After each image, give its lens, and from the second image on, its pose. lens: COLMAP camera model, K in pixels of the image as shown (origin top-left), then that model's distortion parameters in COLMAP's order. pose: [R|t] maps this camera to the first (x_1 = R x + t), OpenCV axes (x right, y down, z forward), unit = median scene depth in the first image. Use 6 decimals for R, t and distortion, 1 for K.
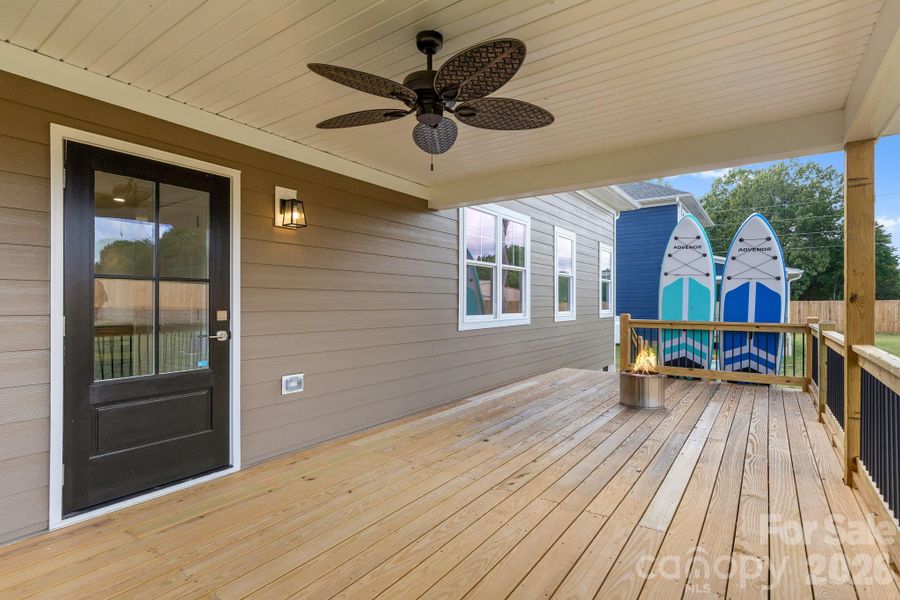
lens RADIAL K [[443.9, 0, 450.0], [0, 443.9, 300.0], [0, 0, 1]] dist [-0.001137, -0.000127]
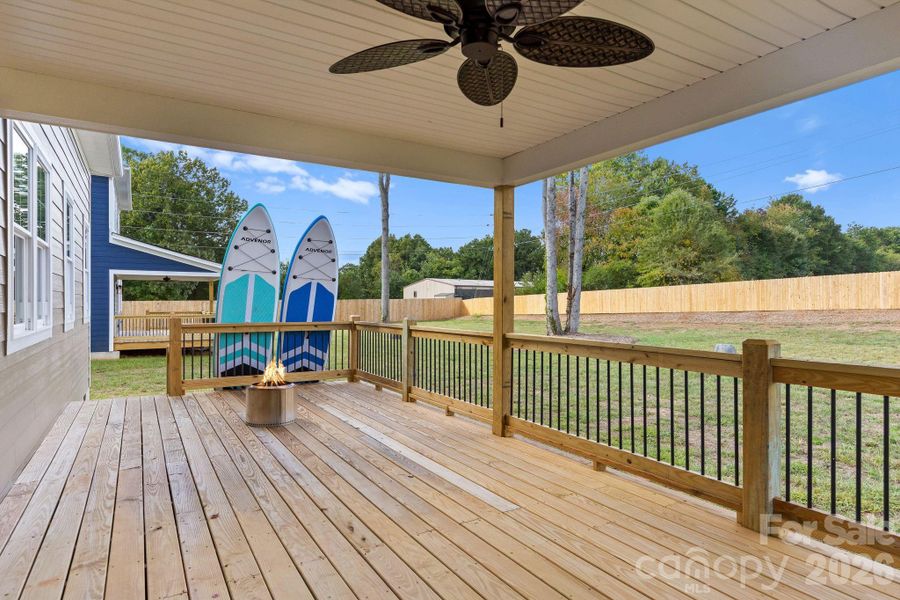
lens RADIAL K [[520.5, 0, 450.0], [0, 520.5, 300.0], [0, 0, 1]] dist [0.028243, 0.000034]
pose [[0.396969, 0.005777, 0.917814, -0.312731], [-0.006310, 0.999974, -0.003565, 0.003170], [-0.917810, -0.004376, 0.396995, 0.253199]]
